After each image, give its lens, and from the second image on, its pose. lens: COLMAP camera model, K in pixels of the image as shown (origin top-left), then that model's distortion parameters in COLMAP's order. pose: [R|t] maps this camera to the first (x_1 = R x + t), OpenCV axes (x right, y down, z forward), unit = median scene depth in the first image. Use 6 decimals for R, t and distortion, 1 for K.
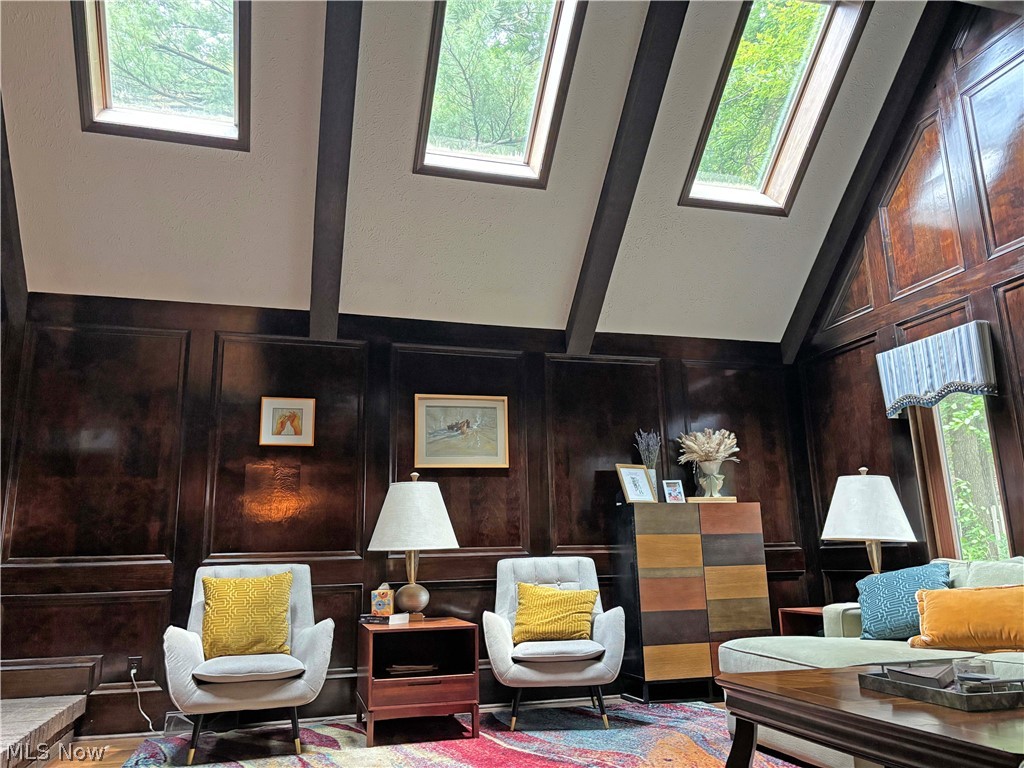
lens RADIAL K [[789.6, 0, 512.0], [0, 789.6, 384.0], [0, 0, 1]] dist [0.064945, -0.004859]
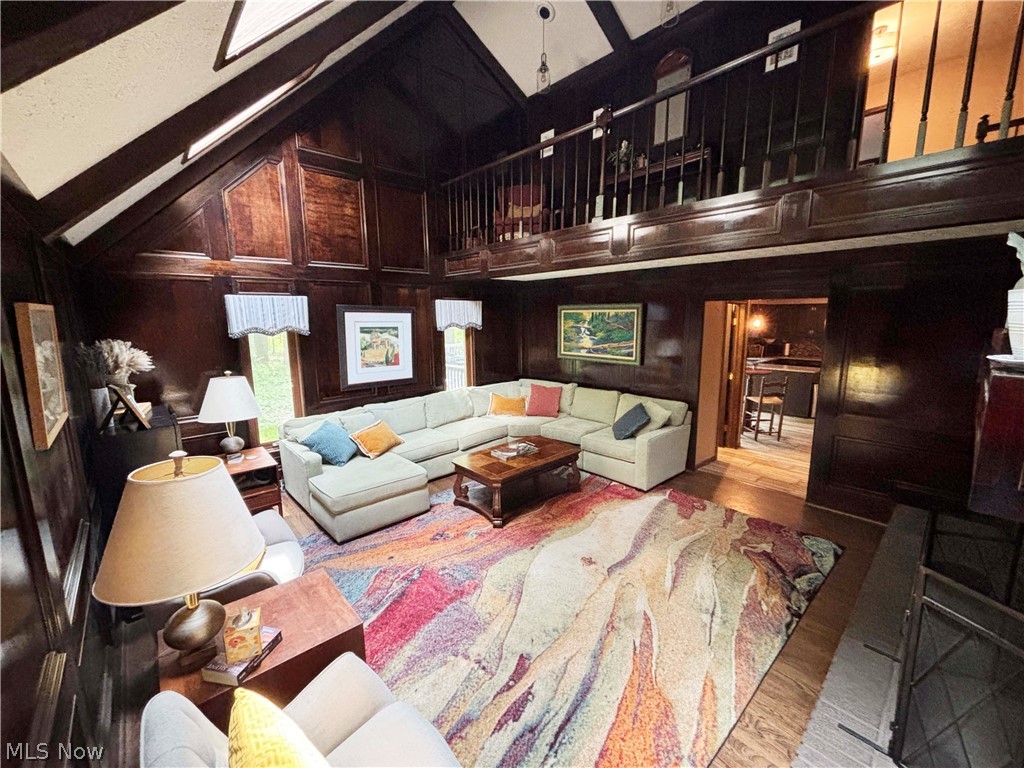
lens RADIAL K [[416.0, 0, 512.0], [0, 416.0, 384.0], [0, 0, 1]] dist [0.010403, -0.000095]
pose [[-0.435340, -0.111830, 0.893293, -0.503156], [-0.176664, 0.983574, 0.037037, 0.003435], [-0.882762, -0.141689, -0.447946, 0.873125]]
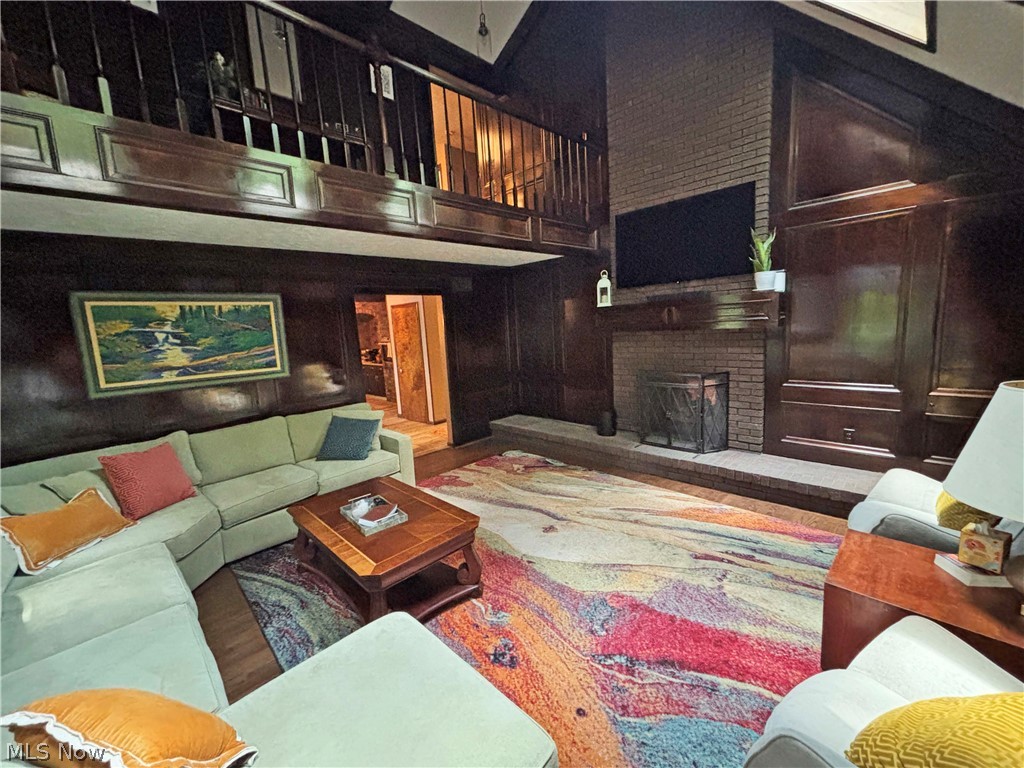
lens RADIAL K [[416.0, 0, 512.0], [0, 416.0, 384.0], [0, 0, 1]] dist [0.010403, -0.000095]
pose [[-0.877018, 0.151110, -0.456075, 0.308487], [0.186951, 0.981773, -0.034212, 0.062805], [0.442593, -0.115268, -0.889283, 1.025833]]
